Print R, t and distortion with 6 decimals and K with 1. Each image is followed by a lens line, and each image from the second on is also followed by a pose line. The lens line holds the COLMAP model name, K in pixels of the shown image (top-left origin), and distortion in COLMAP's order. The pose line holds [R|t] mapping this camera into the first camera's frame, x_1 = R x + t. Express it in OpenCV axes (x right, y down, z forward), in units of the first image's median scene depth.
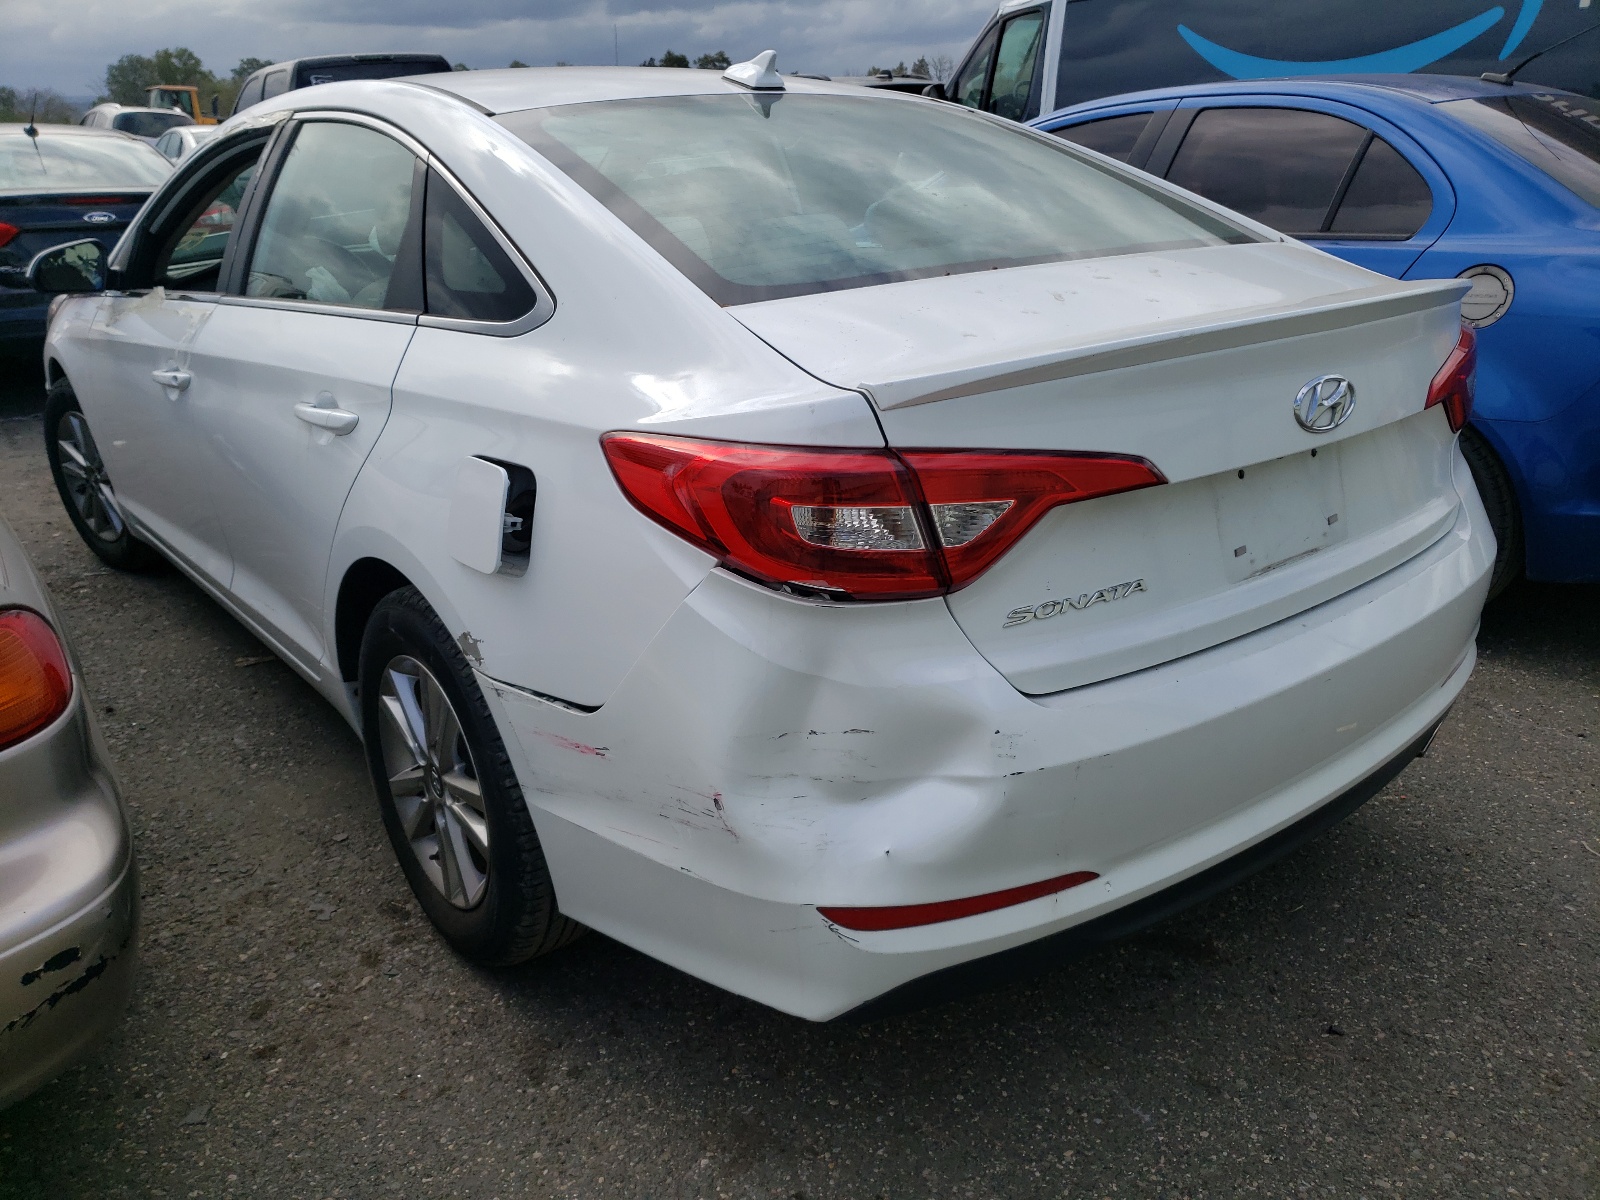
lens RADIAL K [[1297.7, 0, 800.0], [0, 1297.7, 600.0], [0, 0, 1]] dist [0.032019, -0.005731]
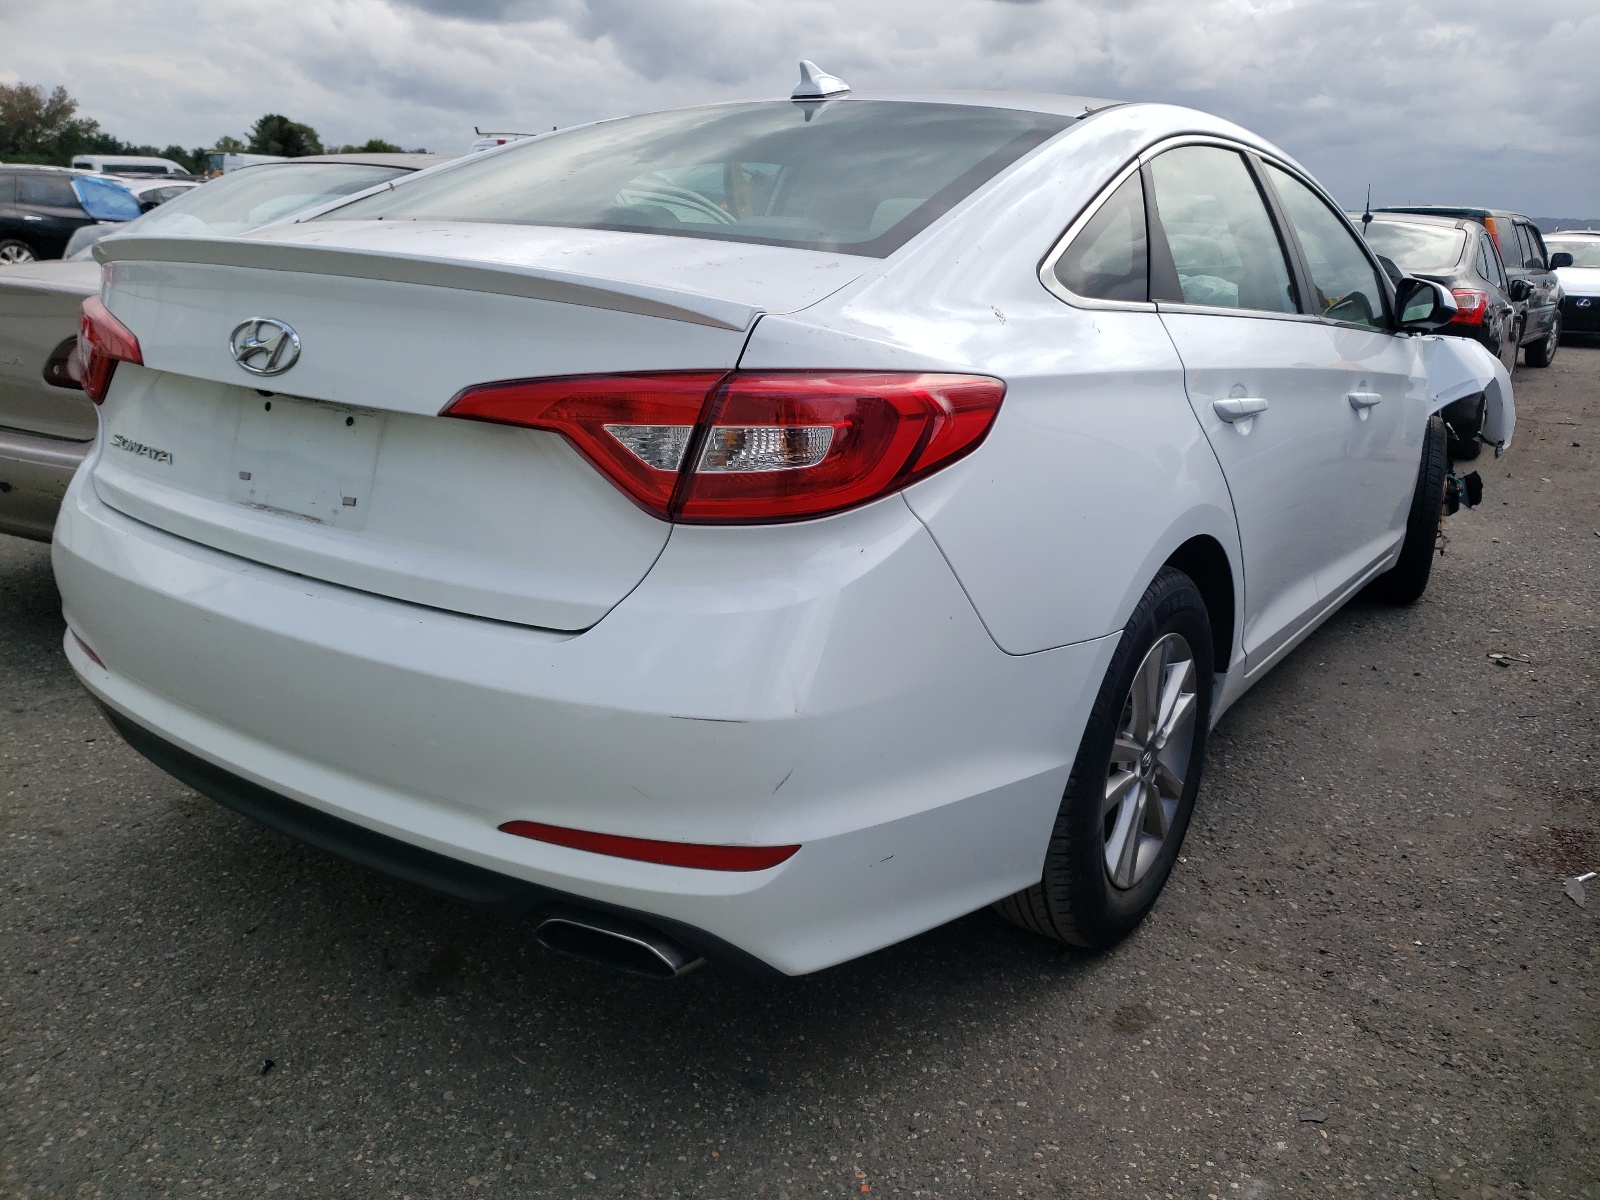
lens RADIAL K [[1370.3, 0, 799.8], [0, 1370.3, 556.3], [0, 0, 1]] dist [0.008656, 0.002438]
pose [[0.271519, 0.305722, -0.912585, 1.279524], [-0.368099, 0.909101, 0.195036, -0.305555], [0.889258, 0.282966, 0.359374, 0.910556]]
